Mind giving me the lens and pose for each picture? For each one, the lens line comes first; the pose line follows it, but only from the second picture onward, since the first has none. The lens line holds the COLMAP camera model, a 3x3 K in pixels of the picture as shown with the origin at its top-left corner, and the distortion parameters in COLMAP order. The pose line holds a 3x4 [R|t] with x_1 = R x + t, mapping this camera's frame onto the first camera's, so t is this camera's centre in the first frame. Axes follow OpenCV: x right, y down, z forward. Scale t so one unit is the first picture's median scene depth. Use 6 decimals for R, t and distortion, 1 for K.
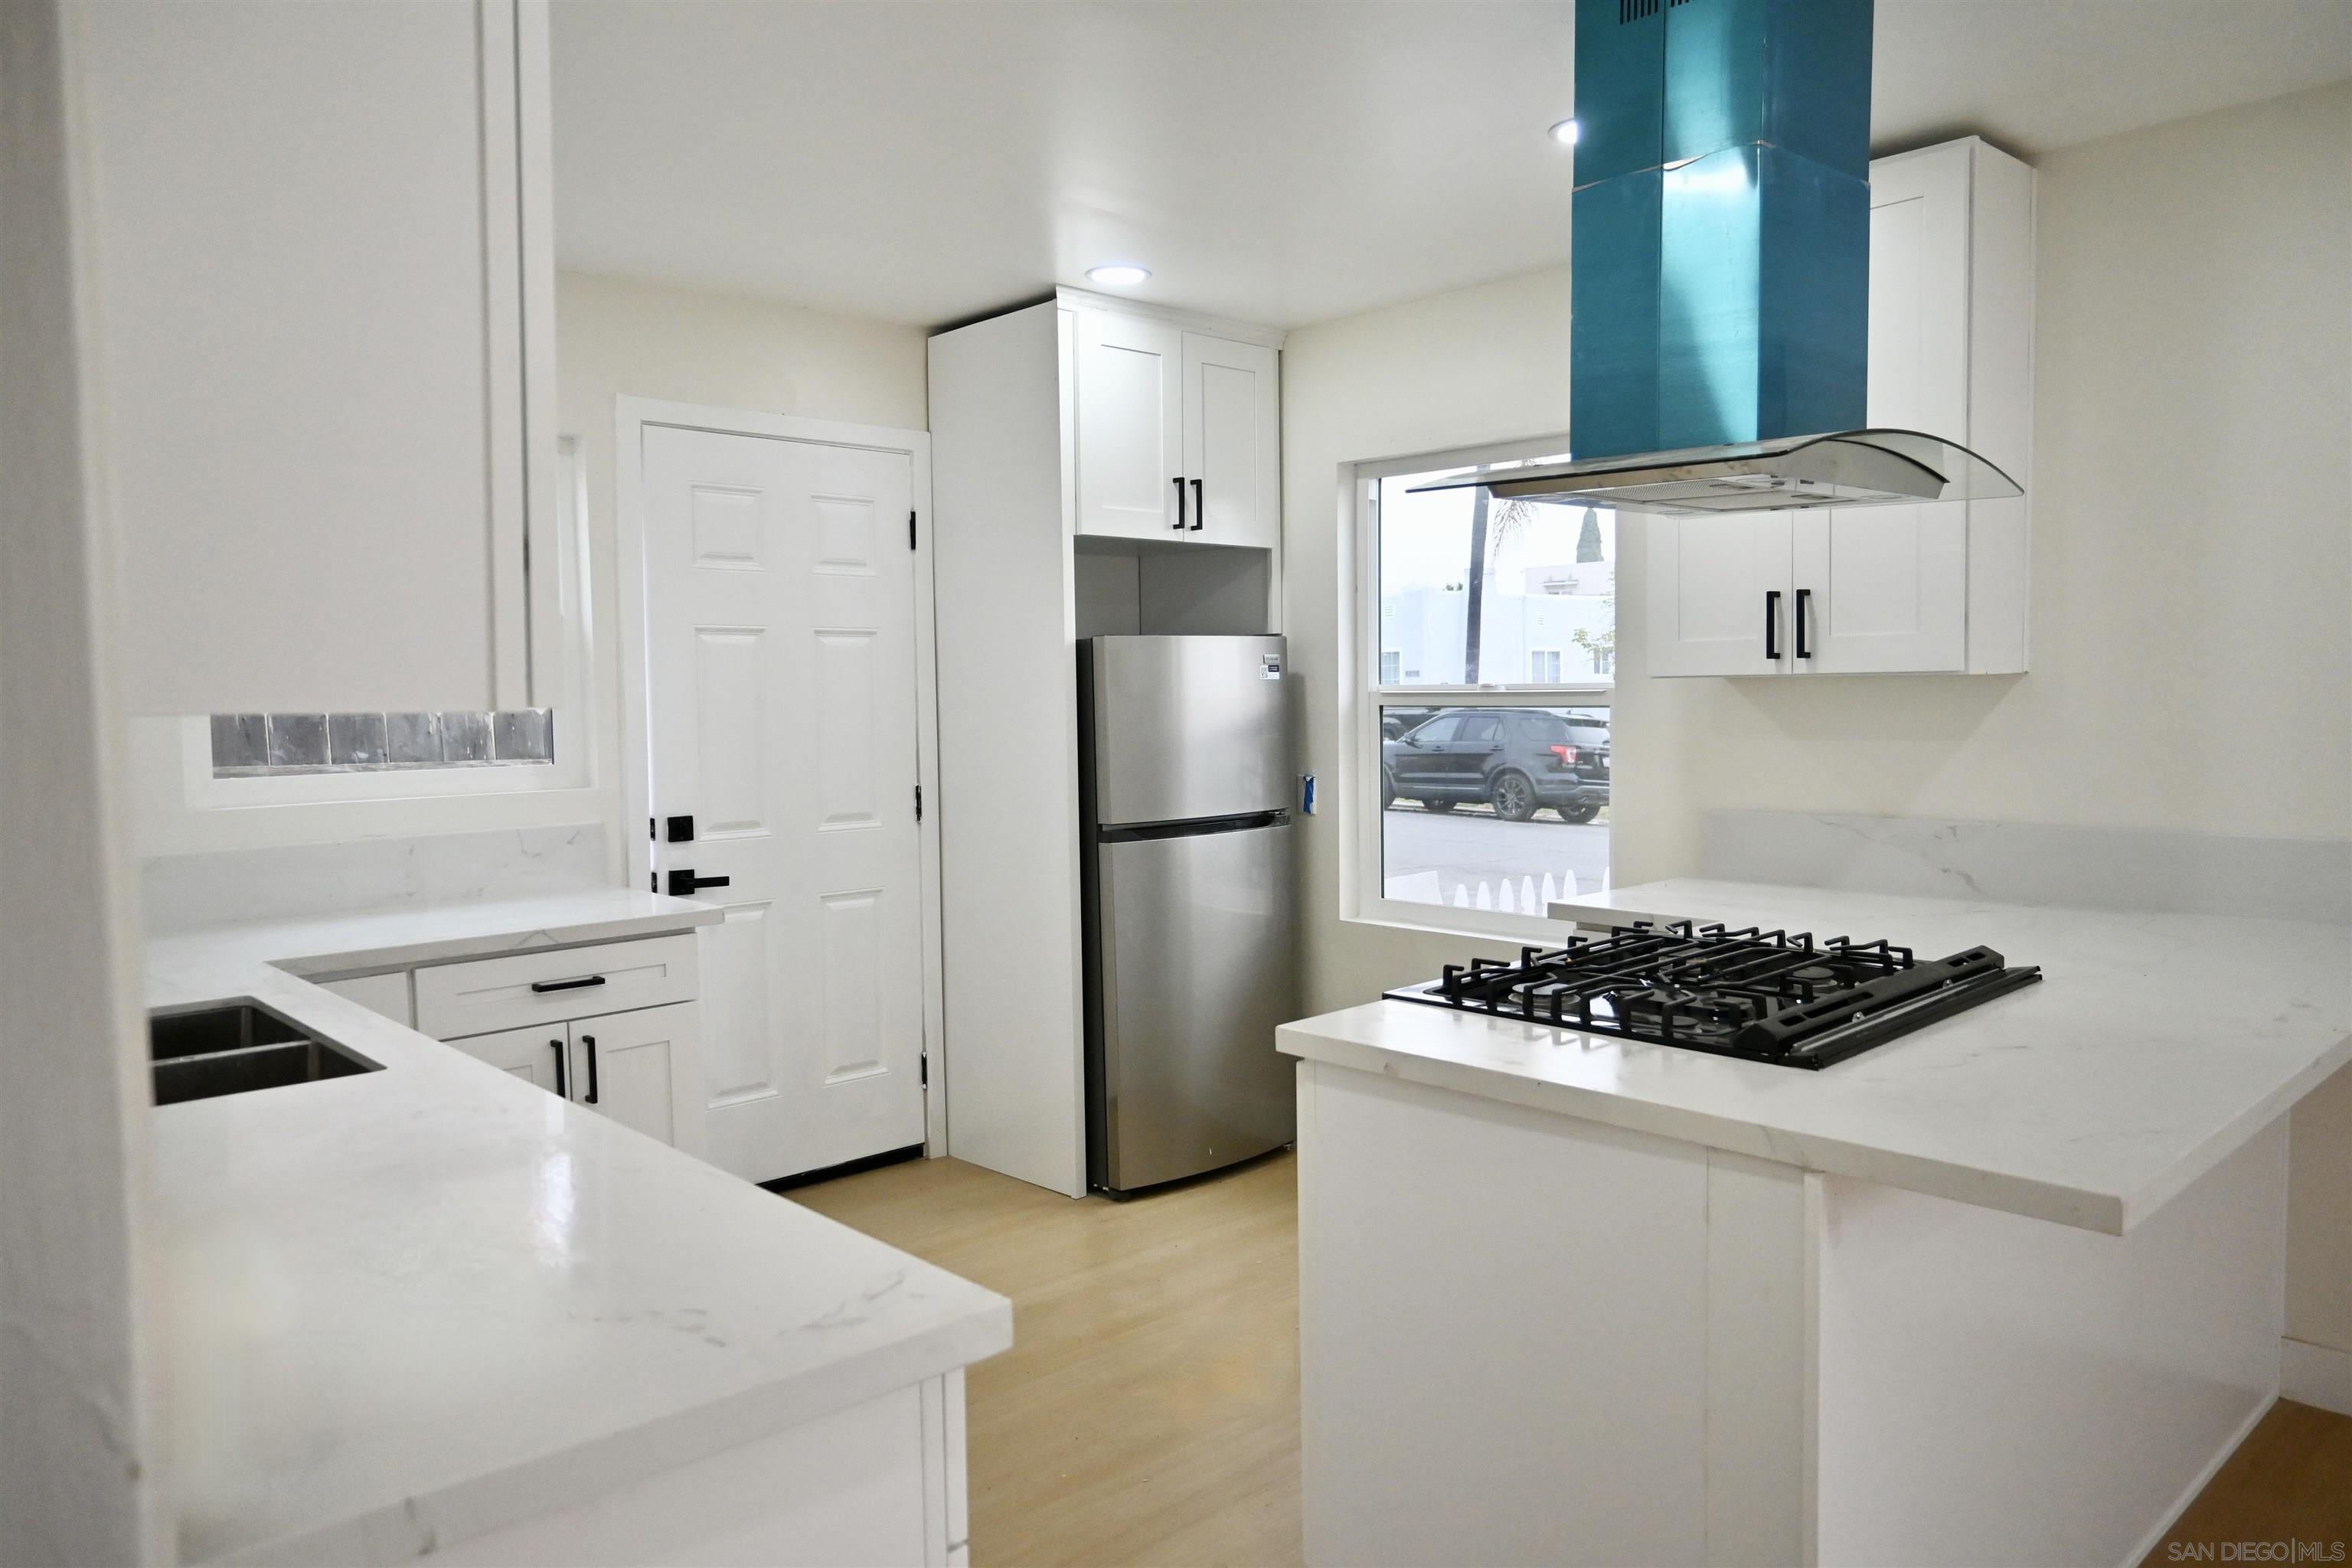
lens RADIAL K [[1629.2, 0, 1182.7], [0, 1629.2, 774.8], [0, 0, 1]] dist [0.003949, -0.002198]
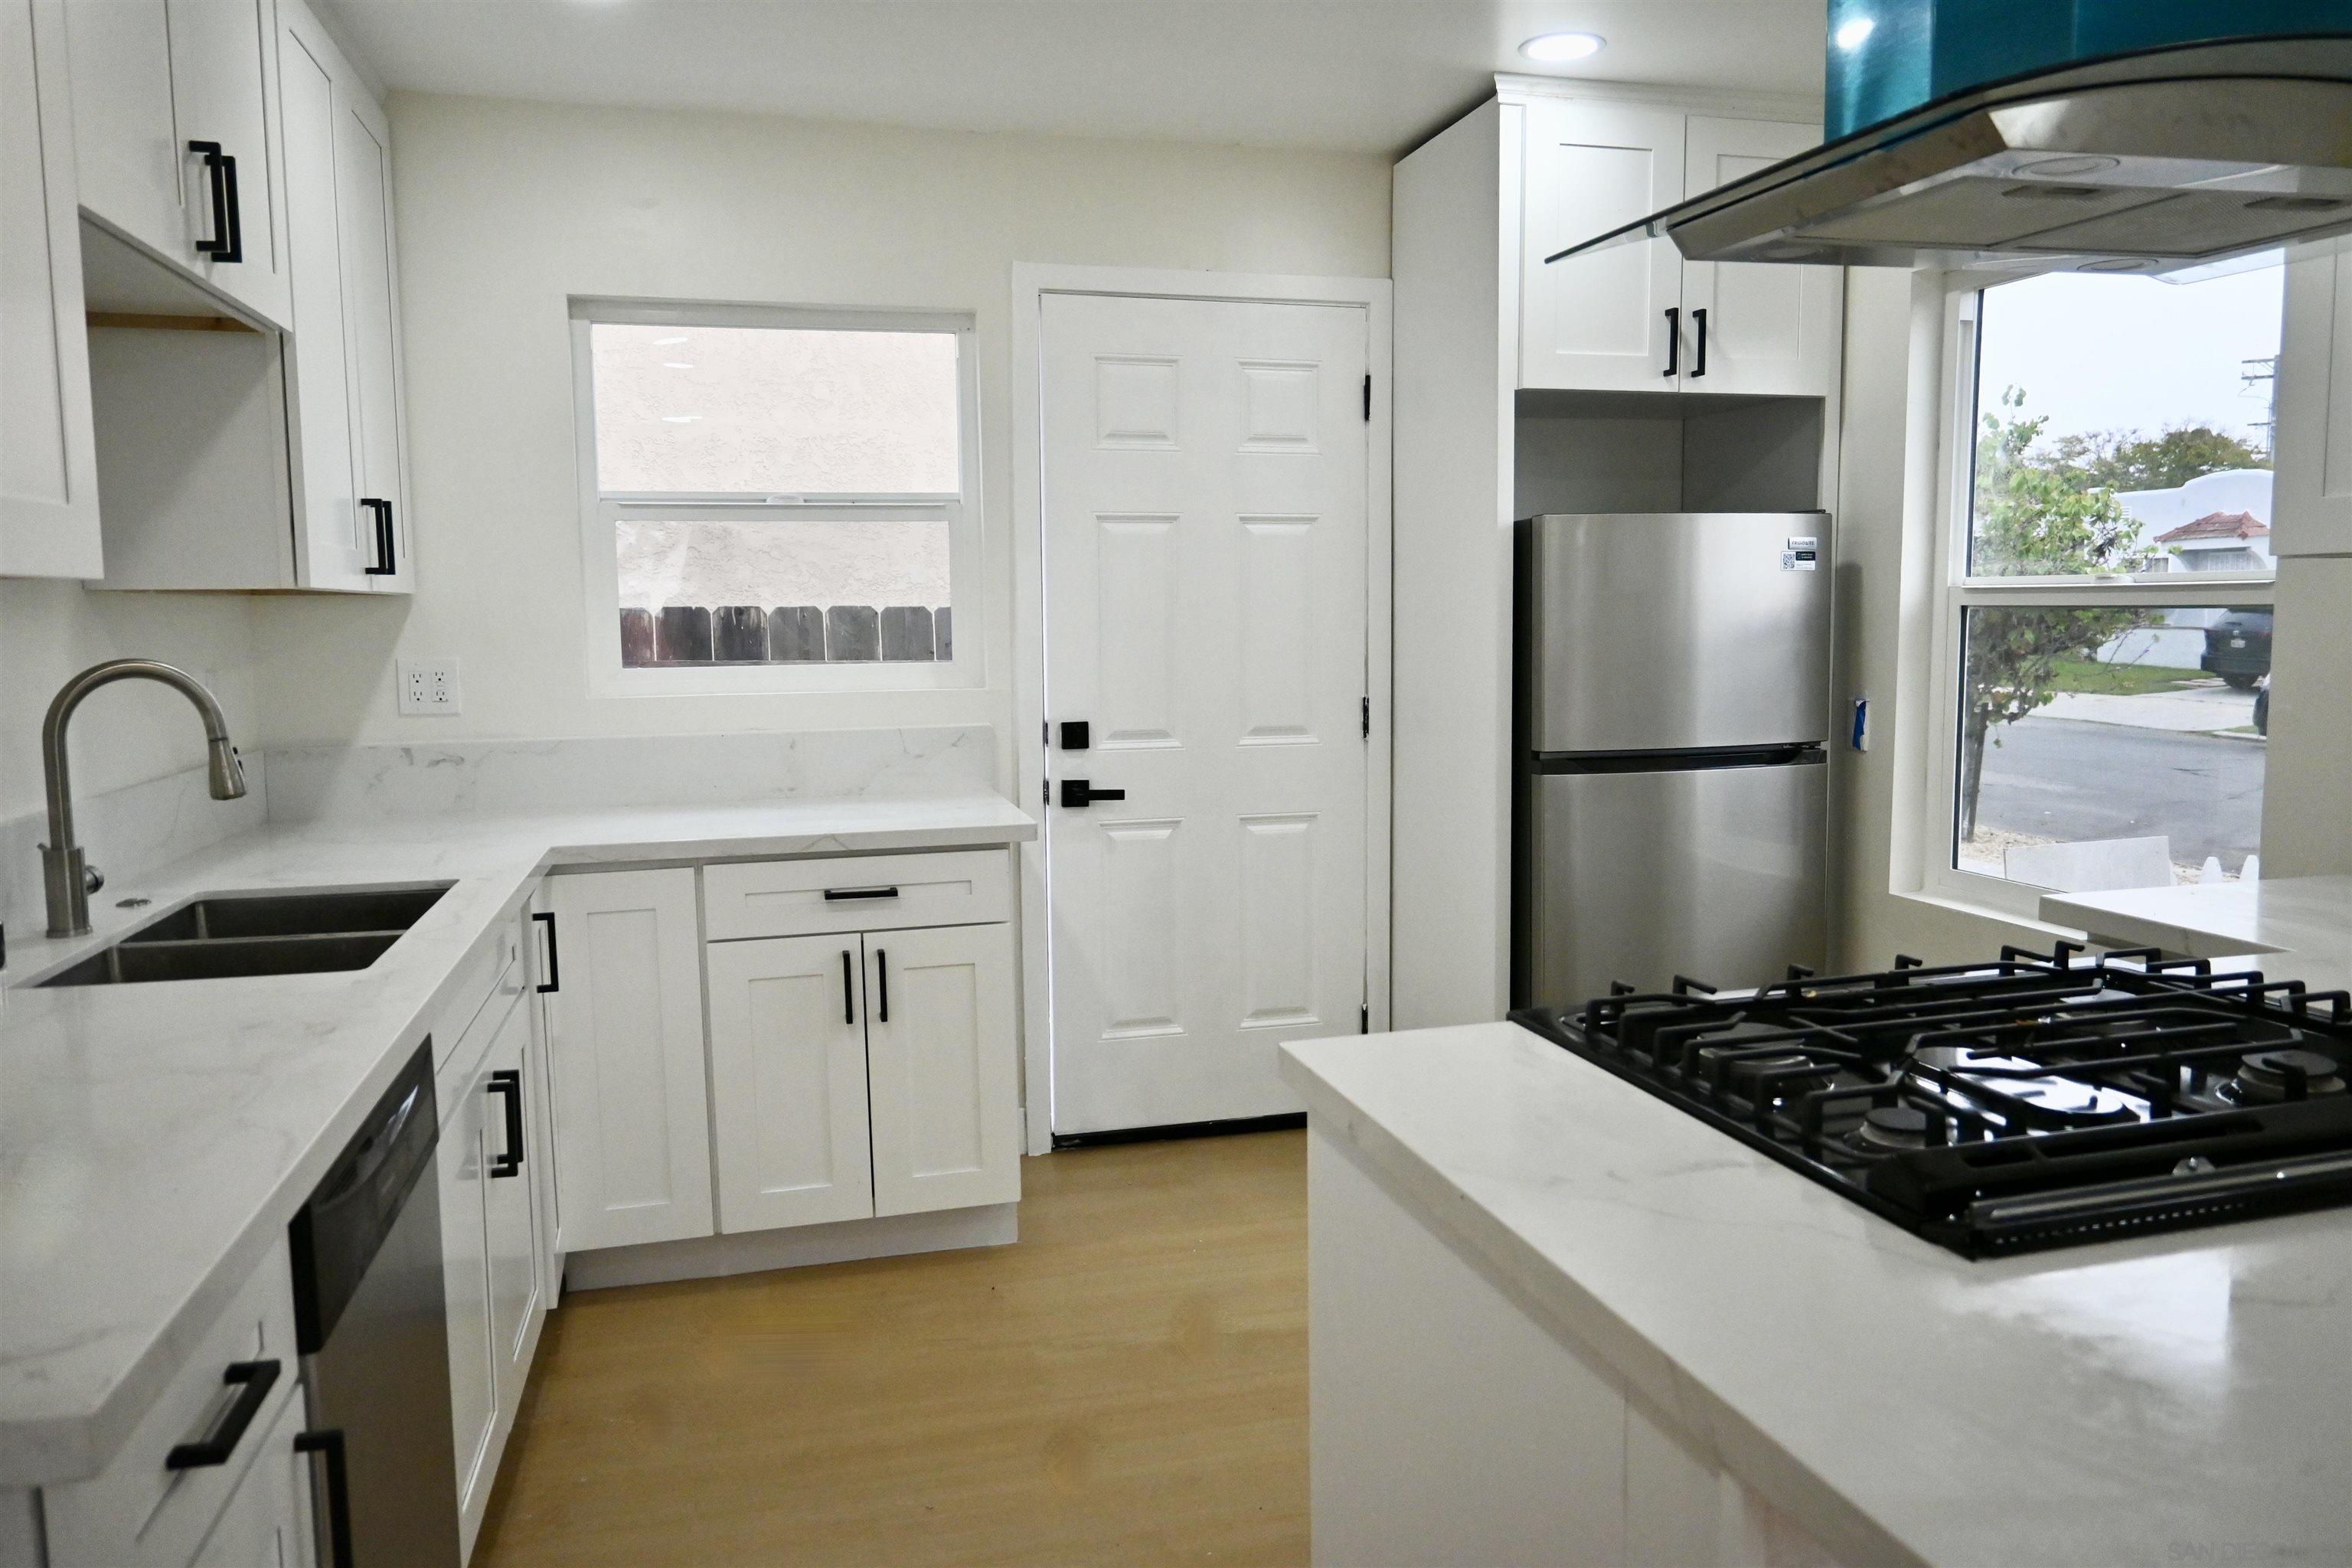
lens RADIAL K [[1691.6, 0, 1169.0], [0, 1691.6, 776.5], [0, 0, 1]] dist [0.002259, -0.004476]
pose [[0.878941, 0.051966, -0.474091, 0.186087], [-0.027463, 0.997911, 0.058468, -0.000951], [0.476139, -0.038370, 0.878533, 0.176614]]
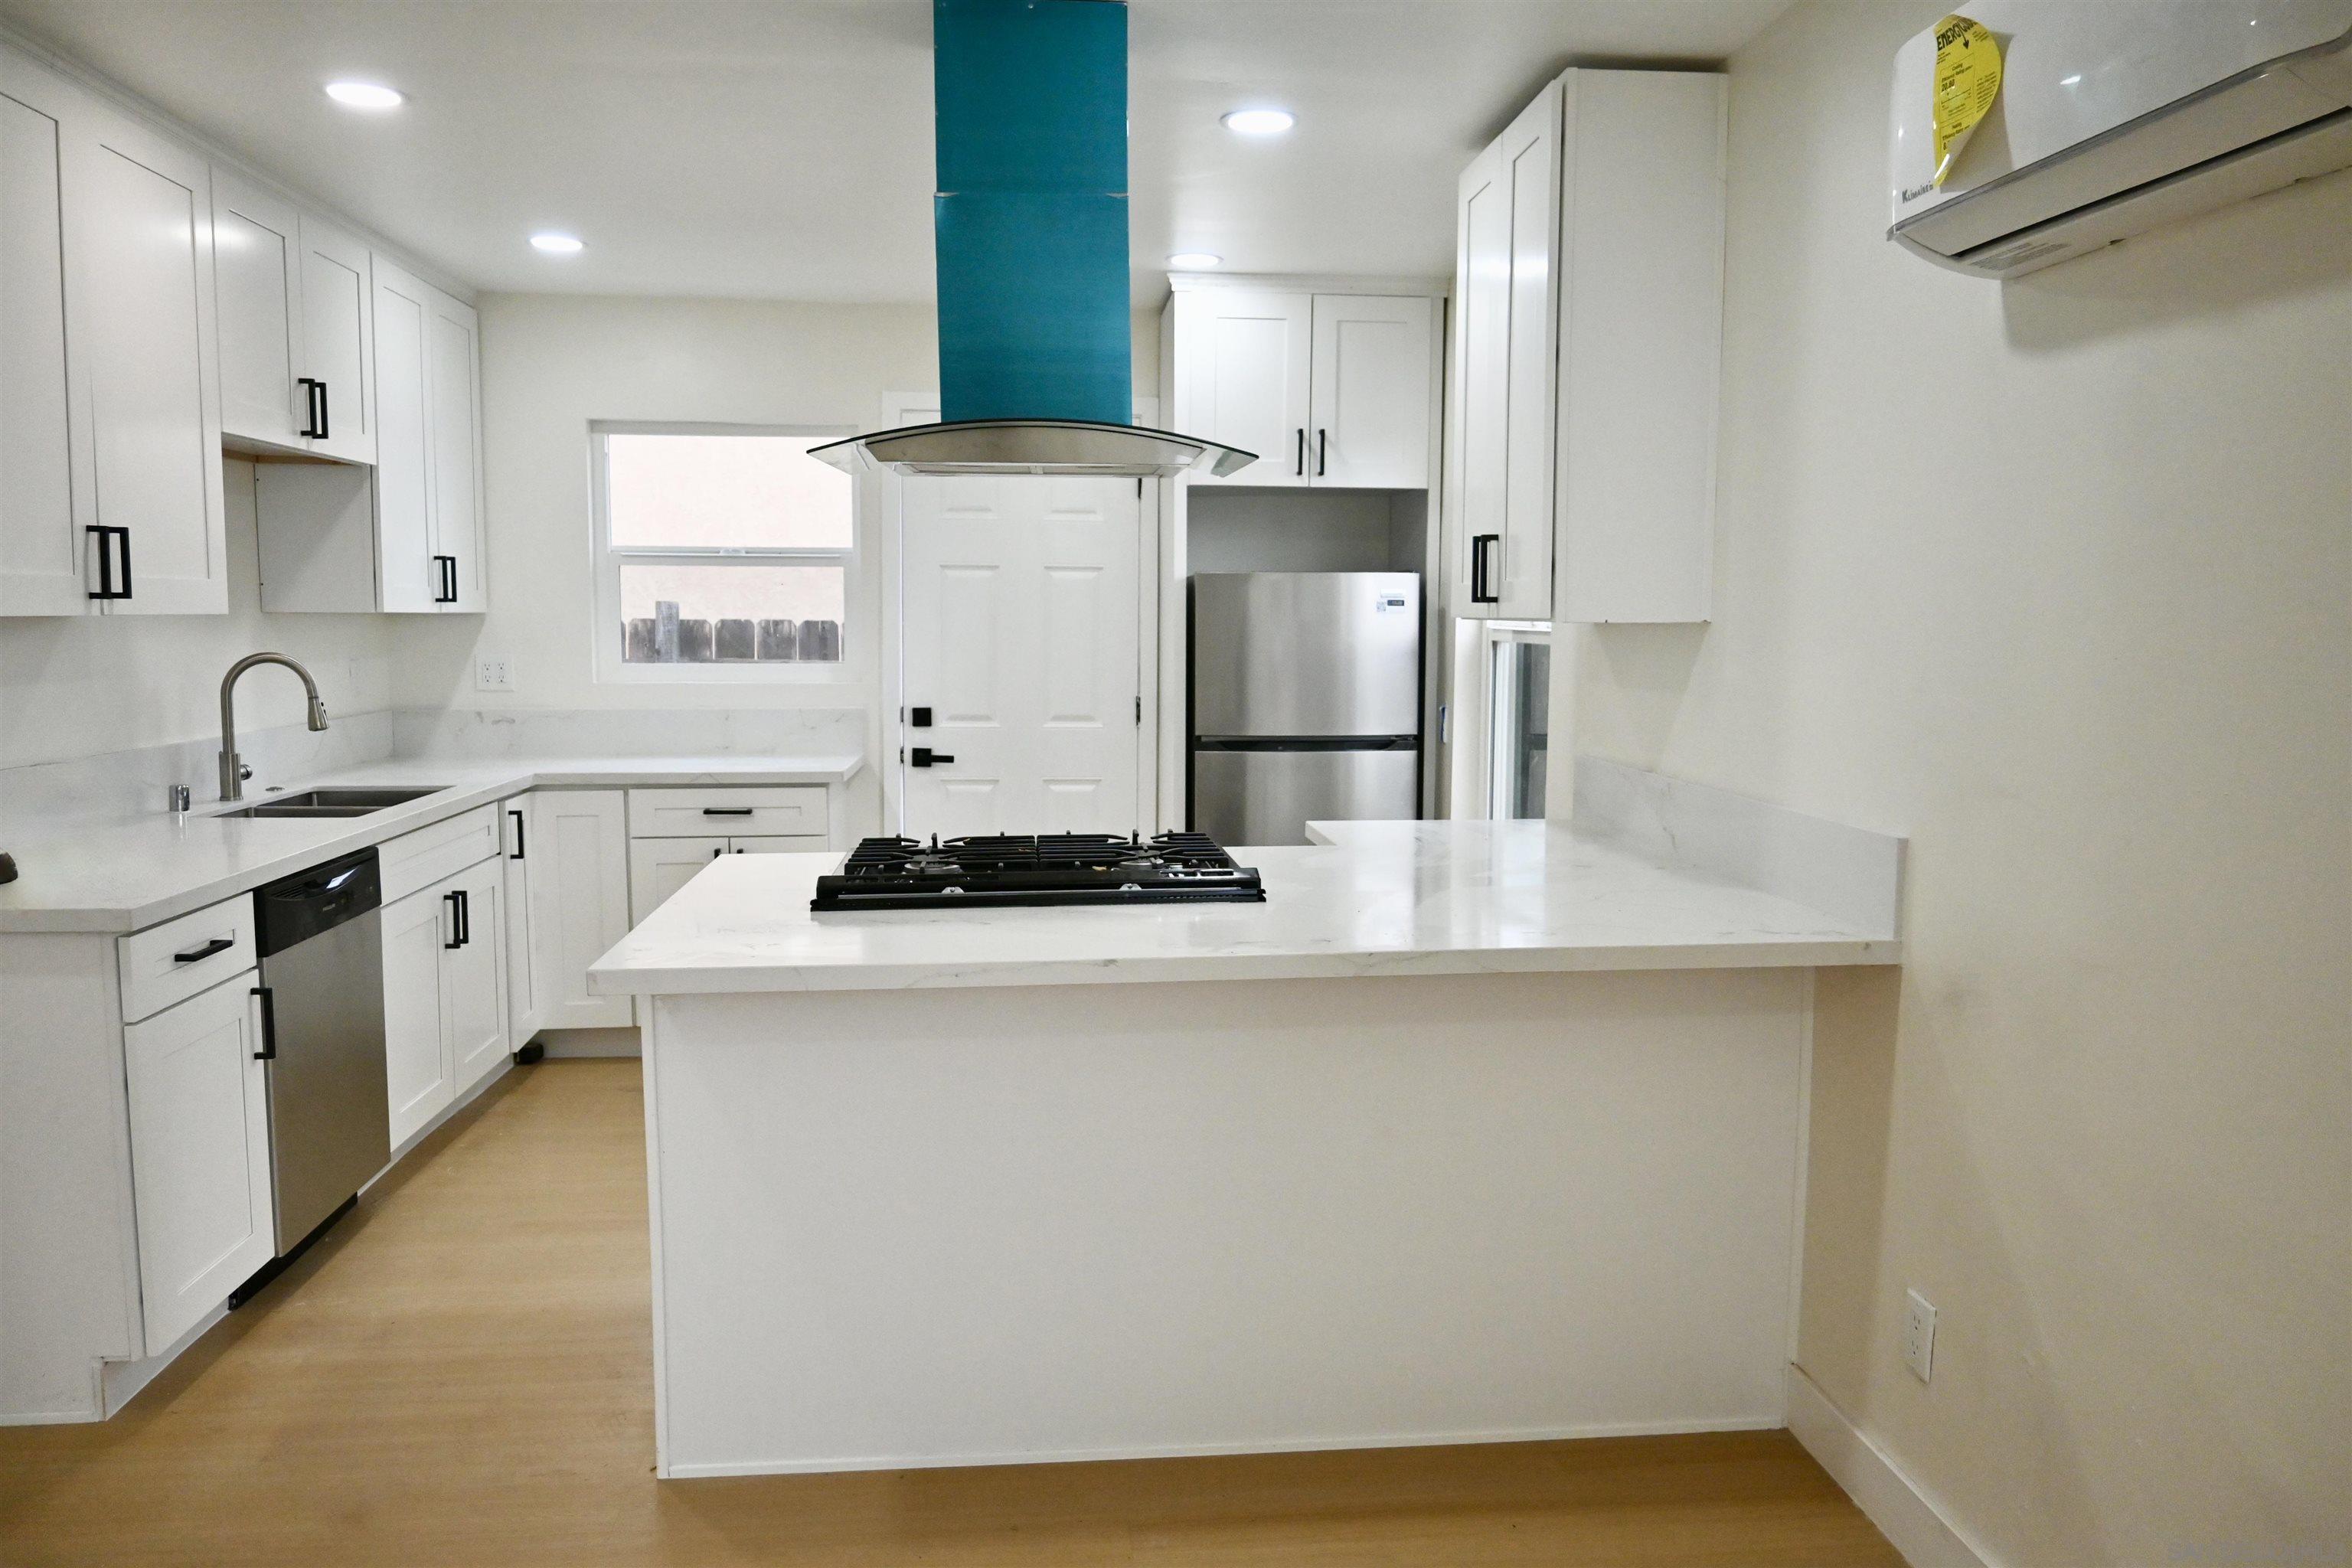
lens RADIAL K [[1691.6, 0, 1169.0], [0, 1691.6, 776.5], [0, 0, 1]] dist [0.002259, -0.004476]
pose [[0.789141, 0.078674, -0.609153, 0.667599], [-0.051134, 0.996735, 0.062489, -0.014368], [0.612080, -0.018164, 0.790587, 0.031188]]
